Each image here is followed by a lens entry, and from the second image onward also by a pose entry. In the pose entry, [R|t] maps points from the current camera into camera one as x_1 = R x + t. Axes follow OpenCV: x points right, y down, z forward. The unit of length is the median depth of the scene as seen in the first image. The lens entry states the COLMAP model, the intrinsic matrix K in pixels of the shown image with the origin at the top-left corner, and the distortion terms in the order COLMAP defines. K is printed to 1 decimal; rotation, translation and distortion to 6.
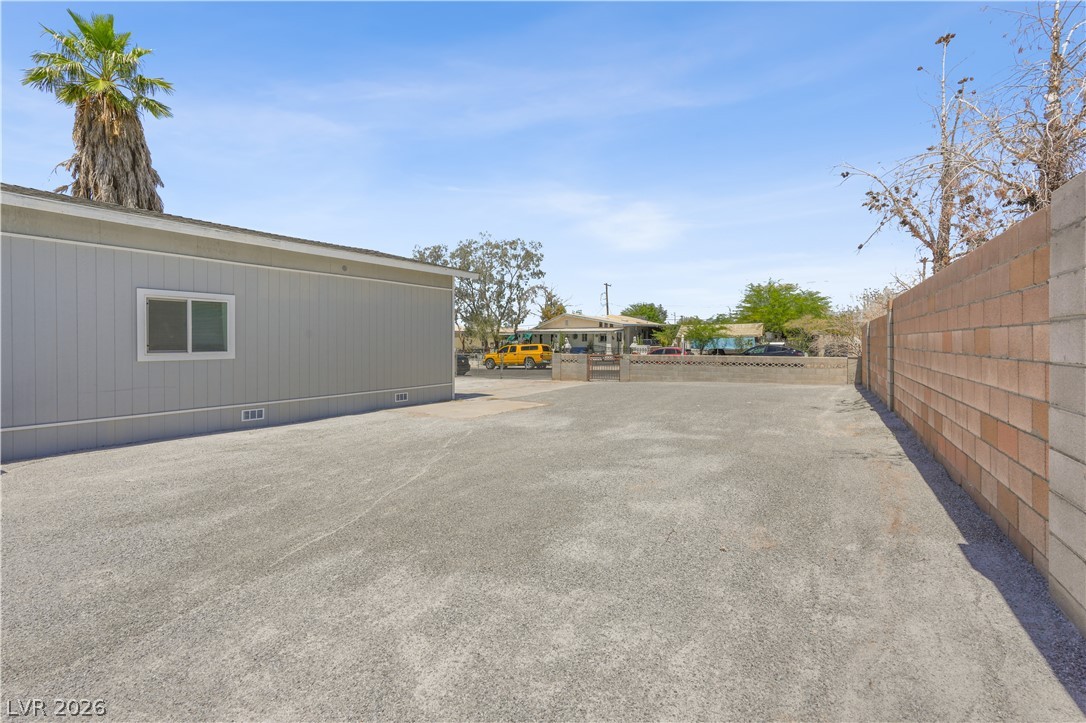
lens RADIAL K [[501.9, 0, 534.4], [0, 501.9, 359.7], [0, 0, 1]] dist [-0.037772, 0.027882]
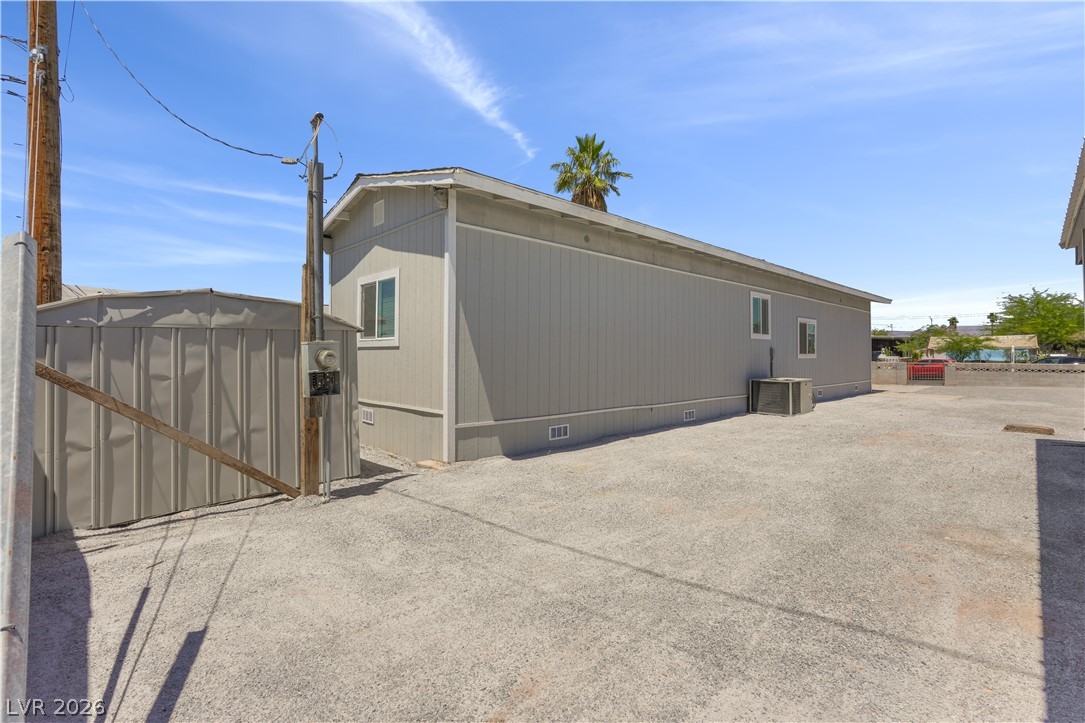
lens RADIAL K [[501.4, 0, 533.9], [0, 501.4, 359.7], [0, 0, 1]] dist [-0.037772, 0.027882]
pose [[0.969788, 0.009114, -0.243780, -0.274269], [-0.014353, 0.999703, -0.019720, 0.010847], [0.243528, 0.022624, 0.969630, -0.206824]]
